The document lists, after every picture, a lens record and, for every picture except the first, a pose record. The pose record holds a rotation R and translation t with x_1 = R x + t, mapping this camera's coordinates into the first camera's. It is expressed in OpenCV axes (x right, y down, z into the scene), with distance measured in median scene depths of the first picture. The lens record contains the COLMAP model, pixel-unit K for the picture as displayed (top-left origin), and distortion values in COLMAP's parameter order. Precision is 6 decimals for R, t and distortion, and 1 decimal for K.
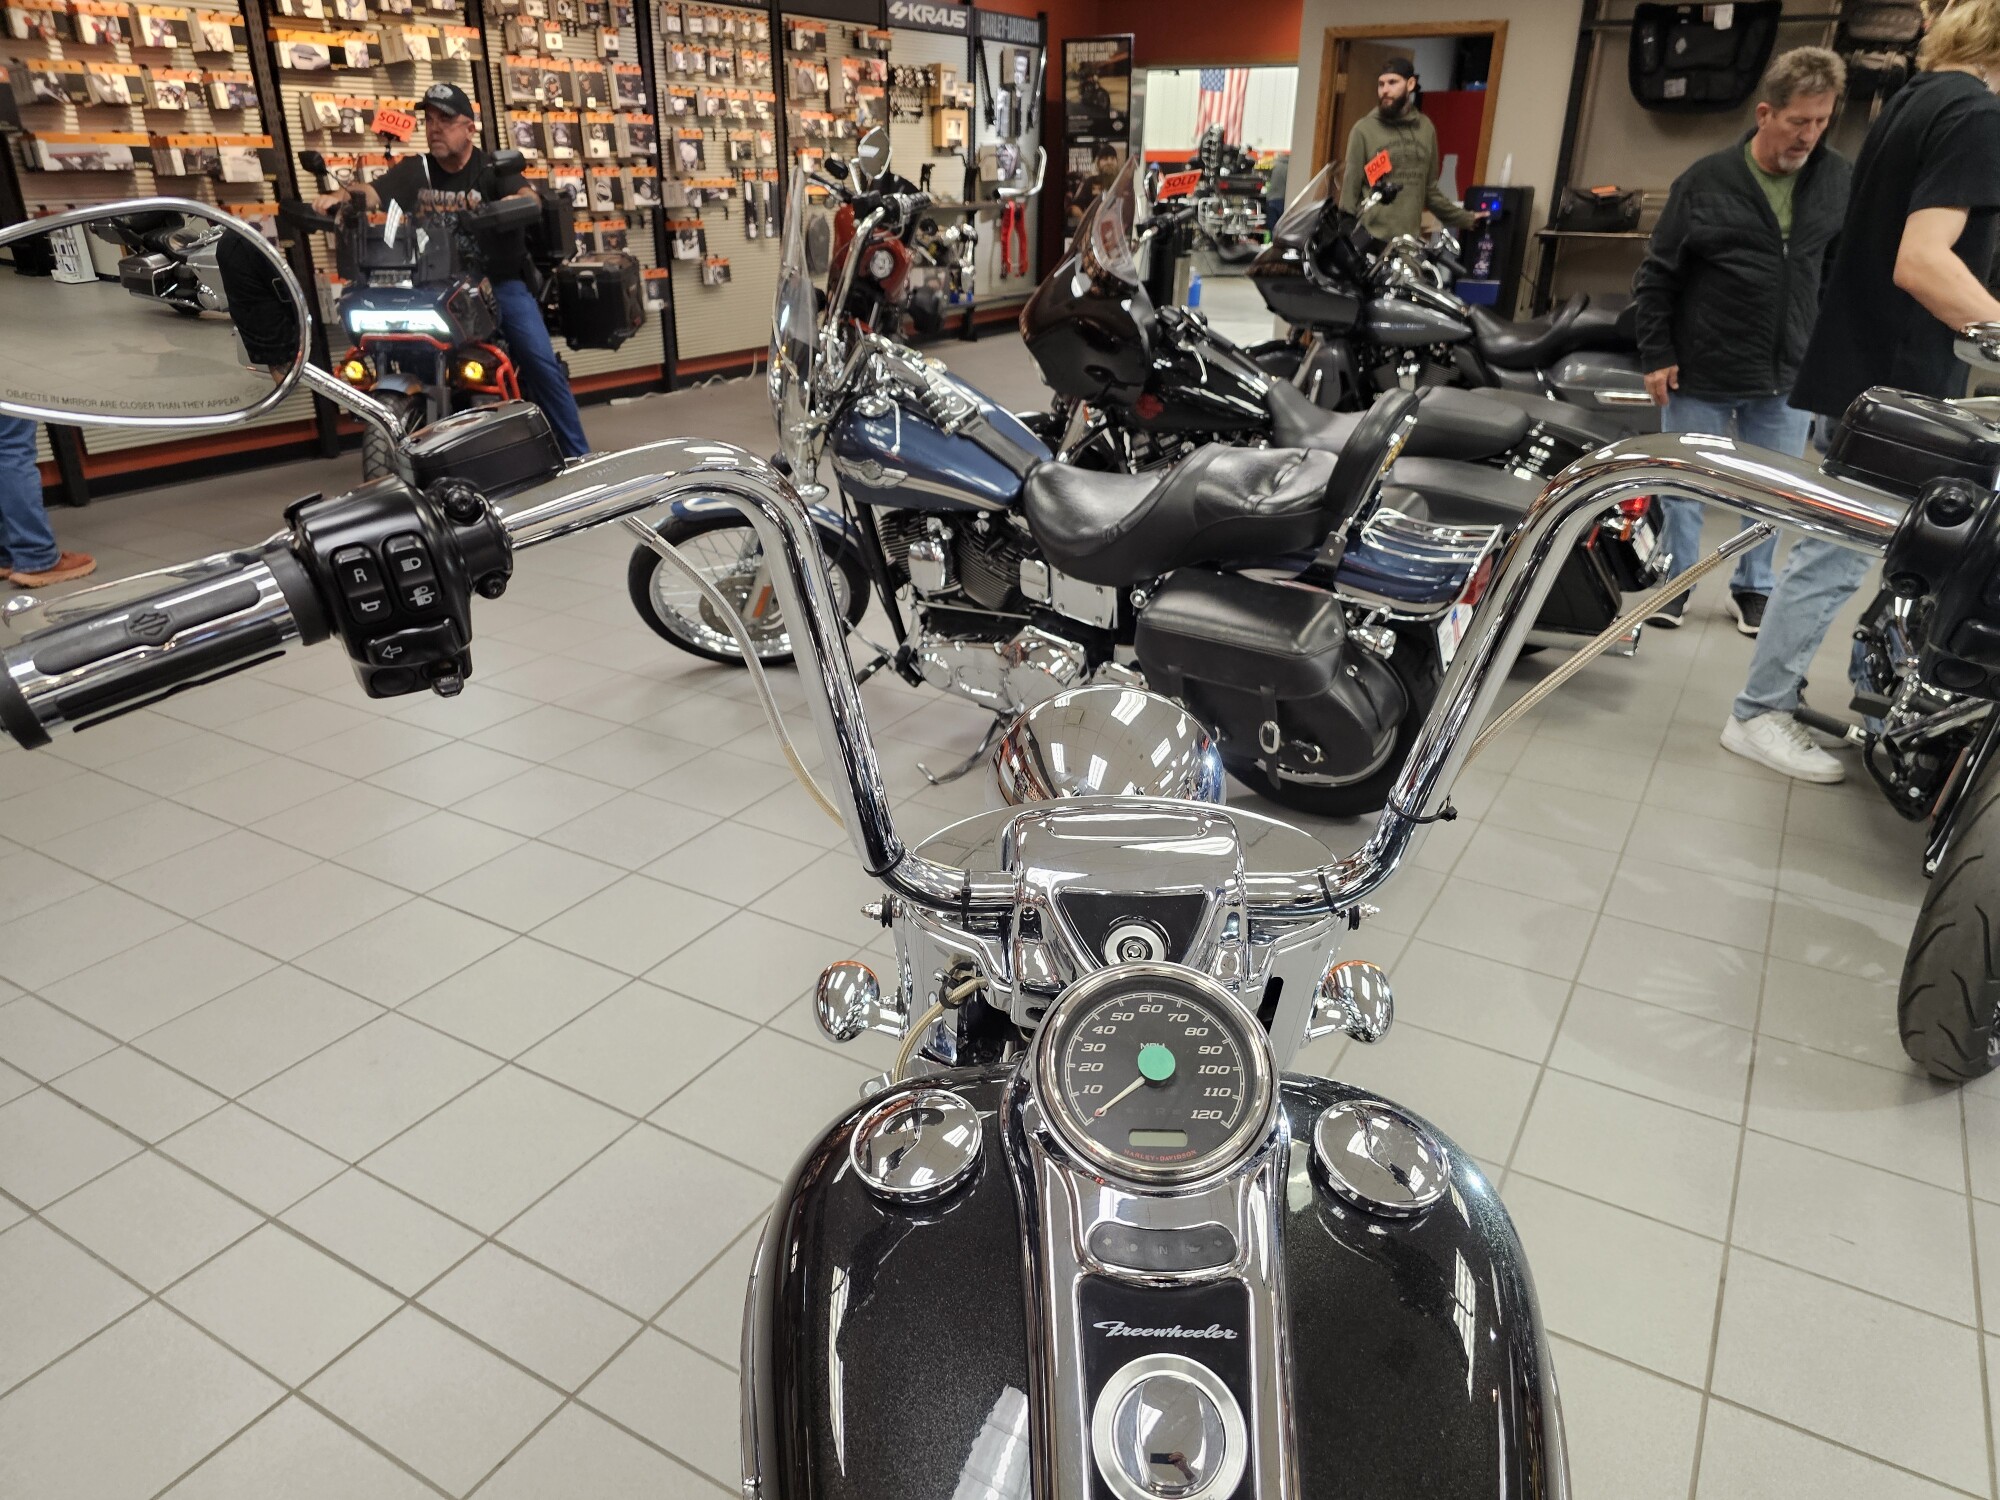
lens RADIAL K [[1367.9, 0, 990.8], [0, 1367.9, 752.3], [0, 0, 1]] dist [0.036668, -0.031233]
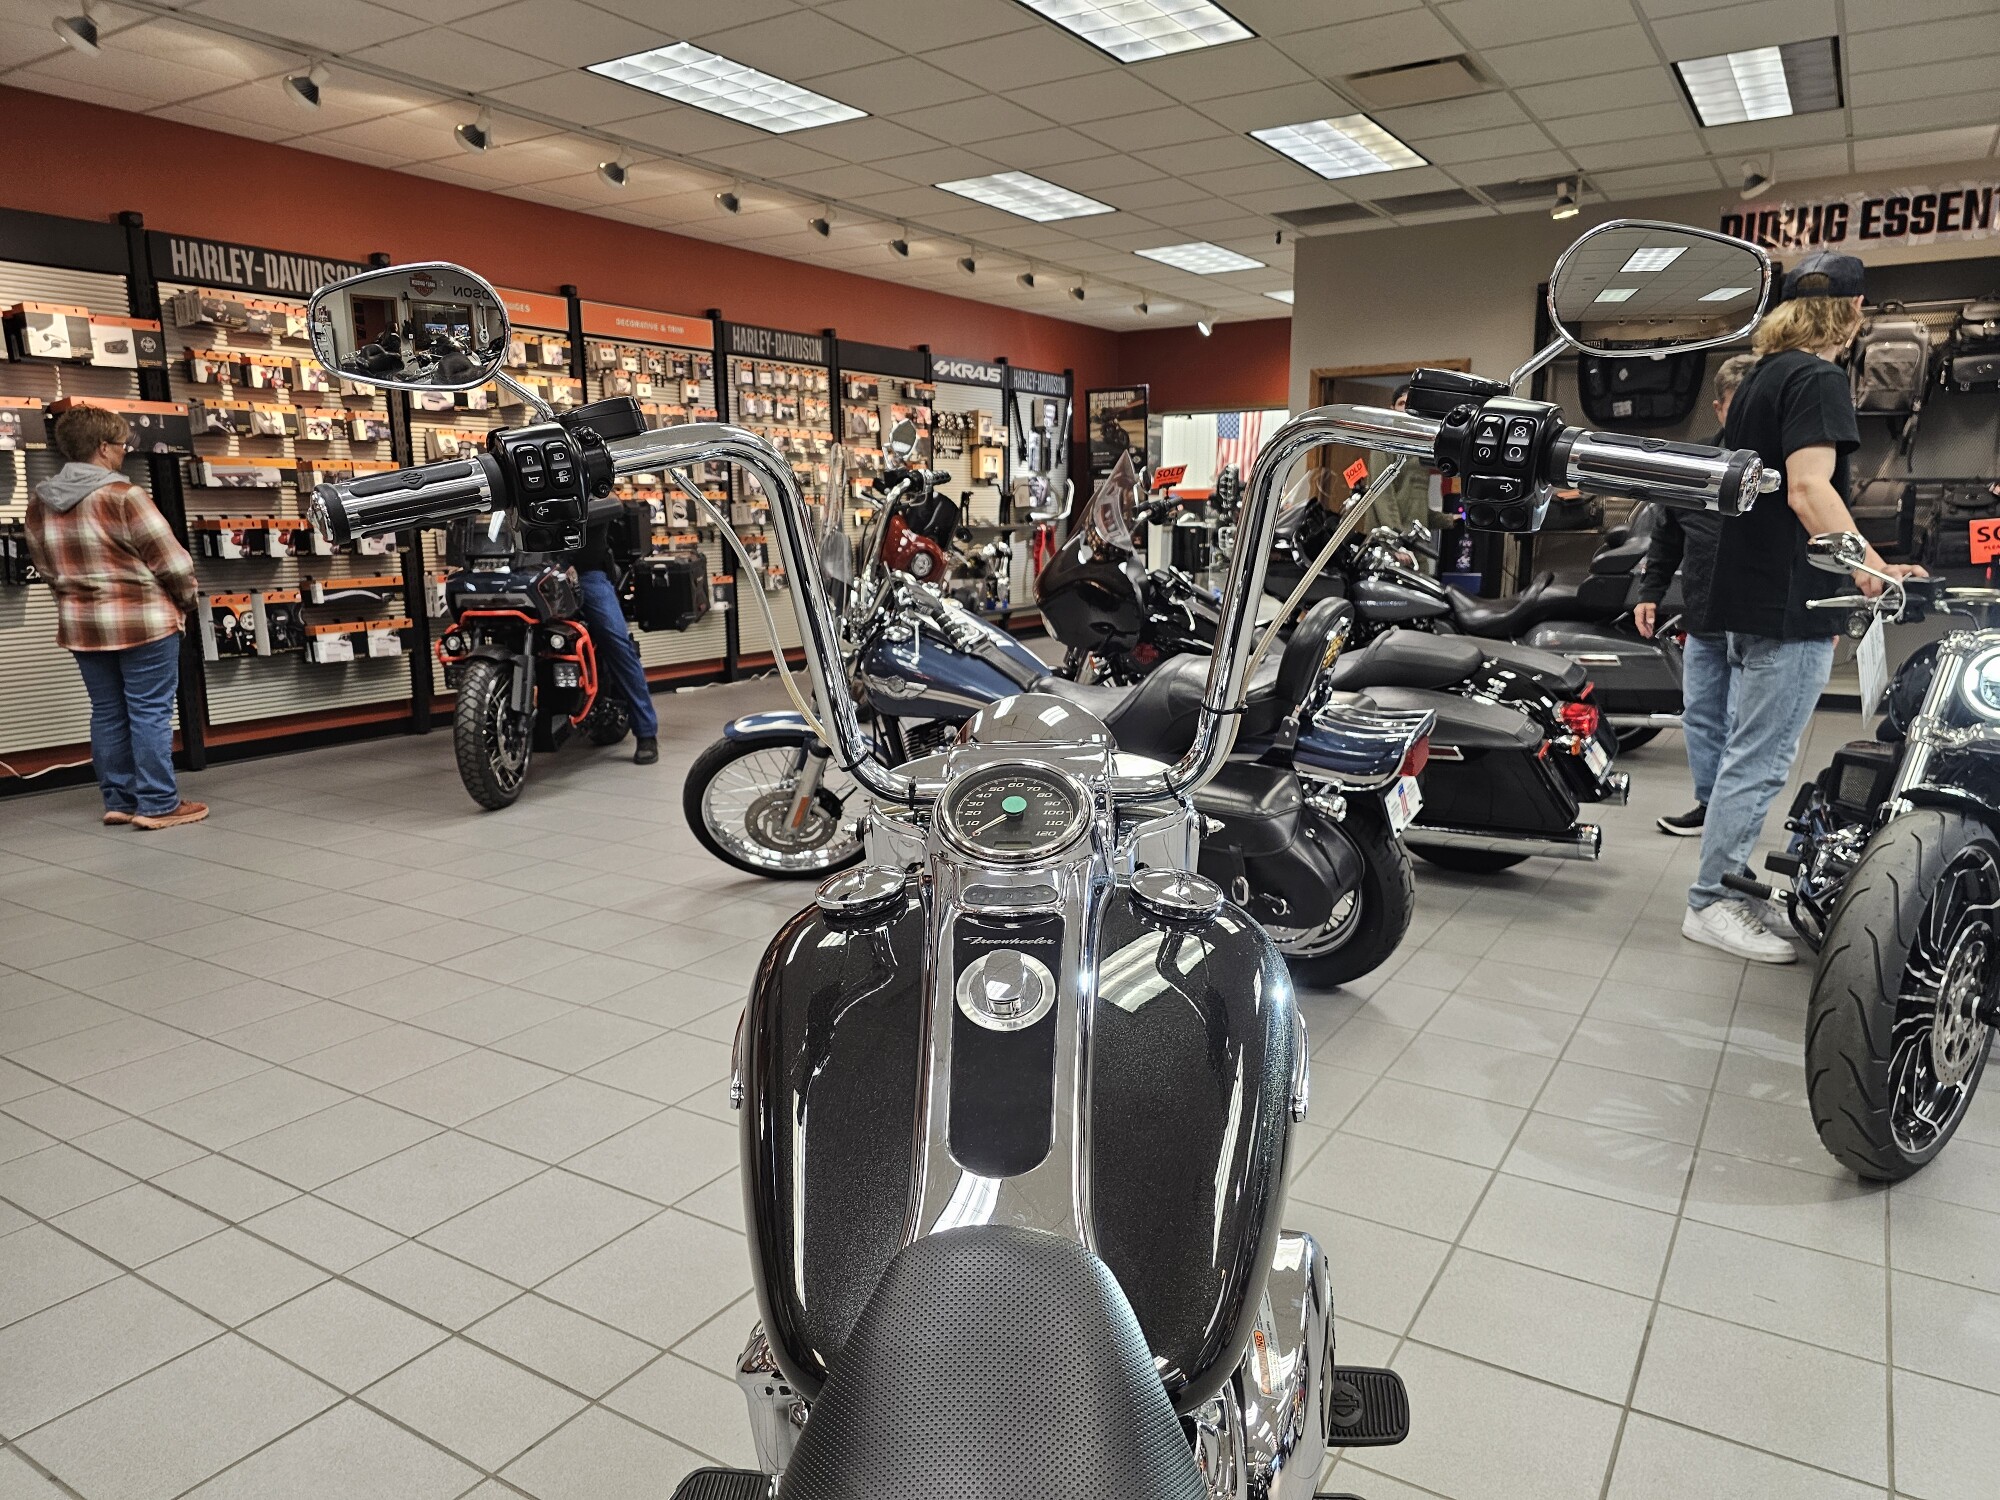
lens RADIAL K [[1354.4, 0, 994.3], [0, 1354.4, 757.5], [0, 0, 1]] dist [0.062121, -0.061485]
pose [[0.999432, -0.009718, -0.032266, 0.018488], [0.002163, 0.974042, -0.226357, 0.064508], [0.033628, 0.226158, 0.973510, -0.058021]]
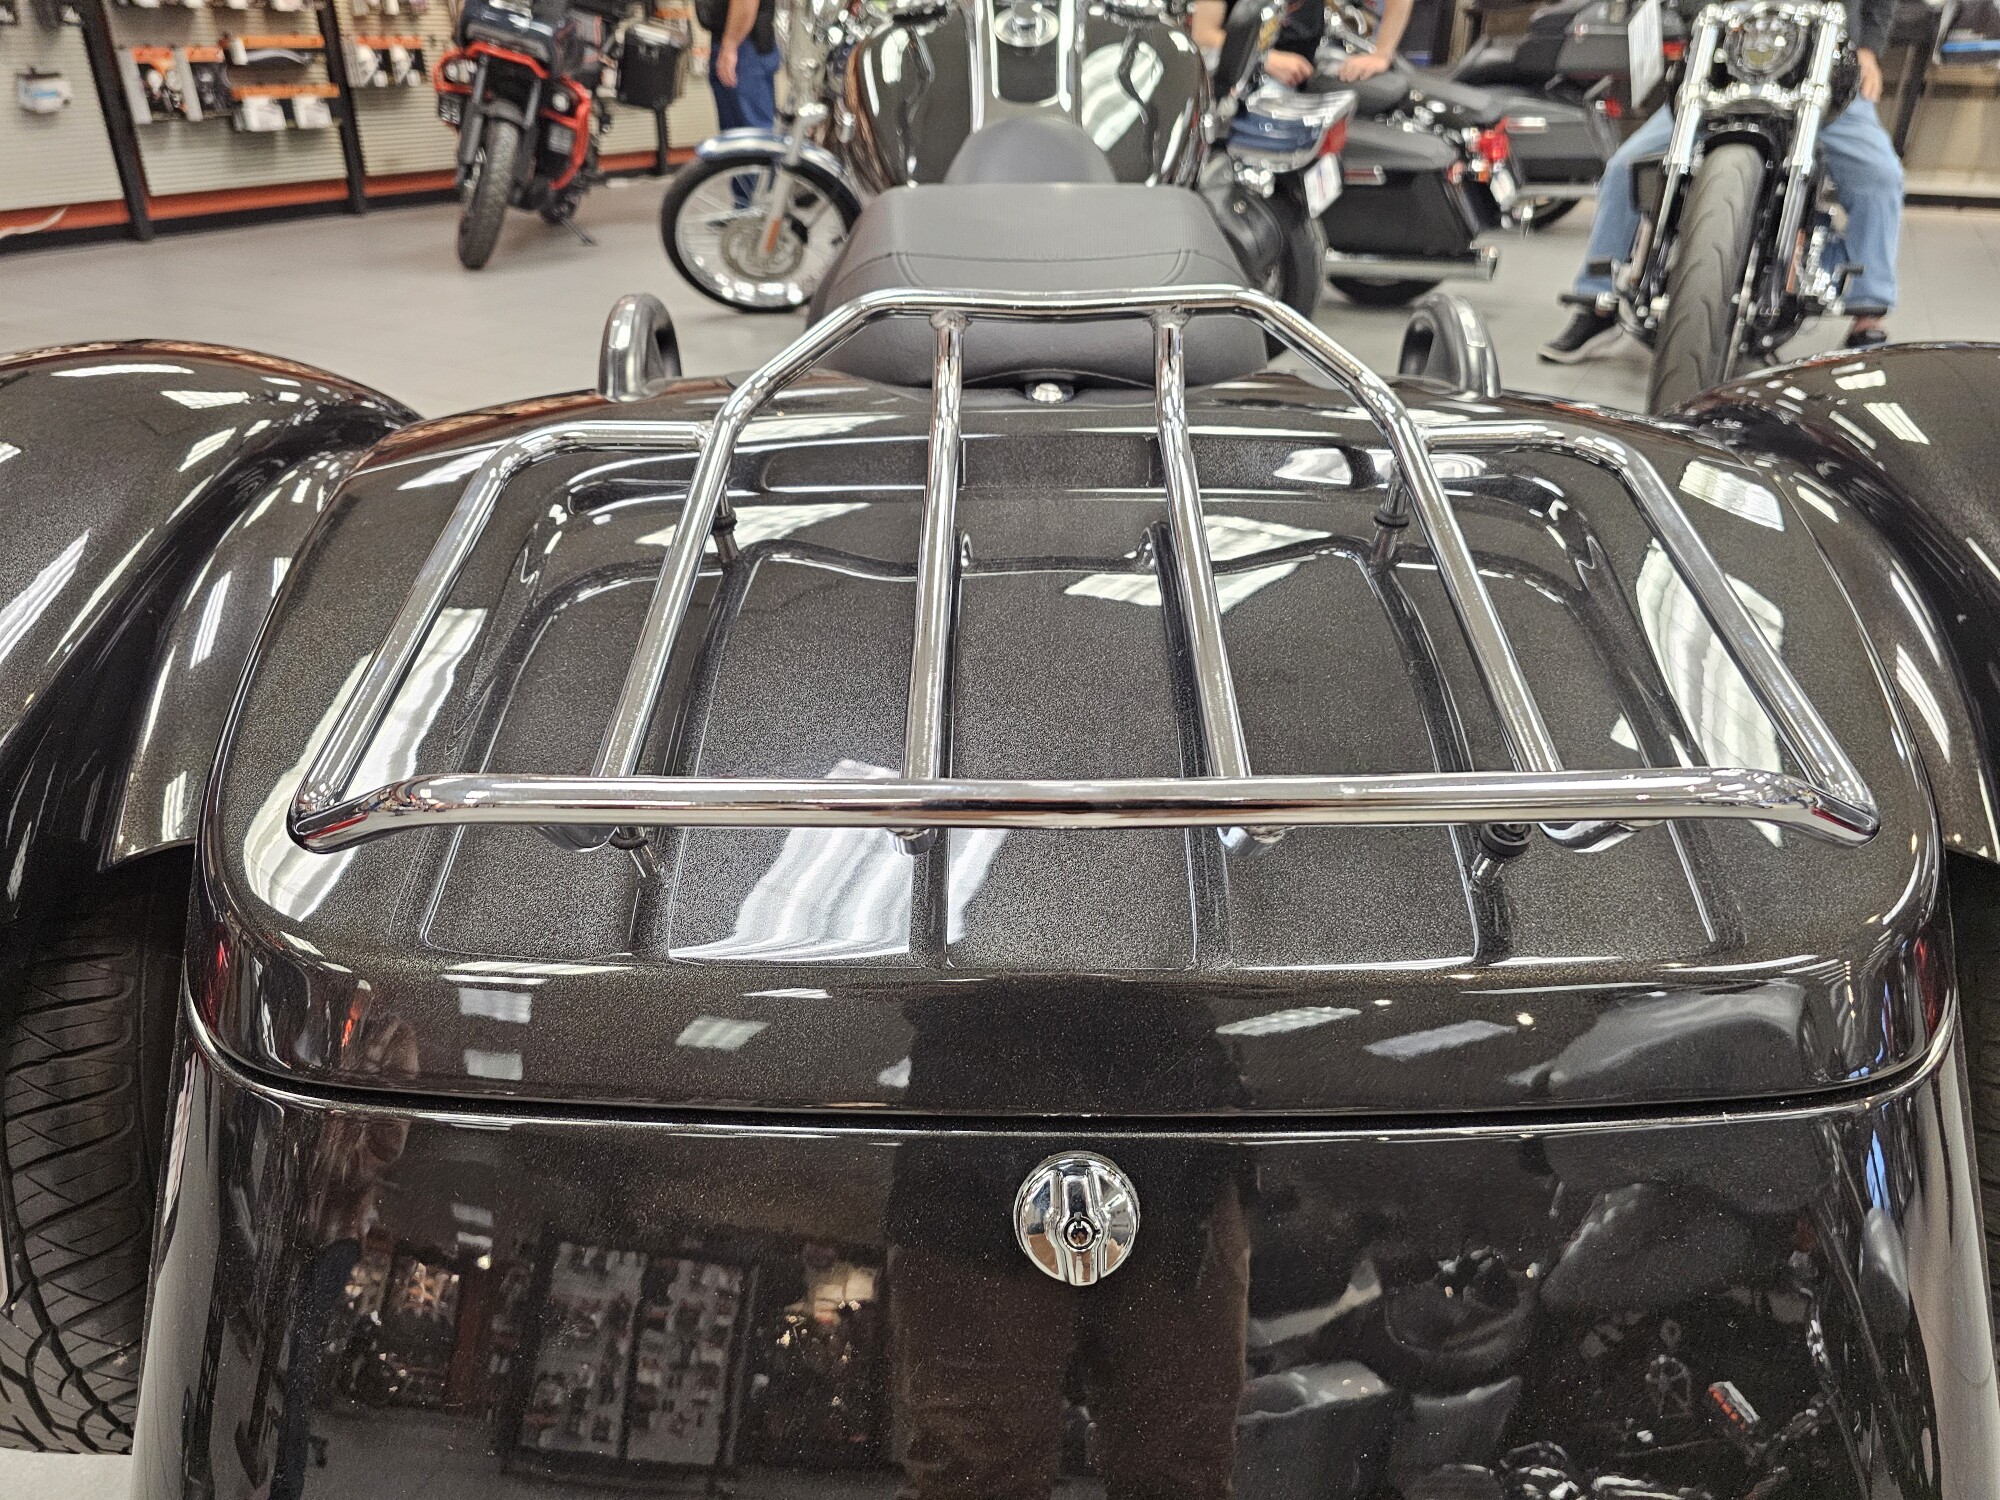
lens RADIAL K [[1367.9, 0, 990.8], [0, 1367.9, 752.3], [0, 0, 1]] dist [0.036668, -0.031233]
pose [[0.999781, -0.016113, 0.013363, 0.001368], [0.015192, 0.997682, 0.066324, 0.176029], [-0.014401, -0.066106, 0.997709, -0.159565]]
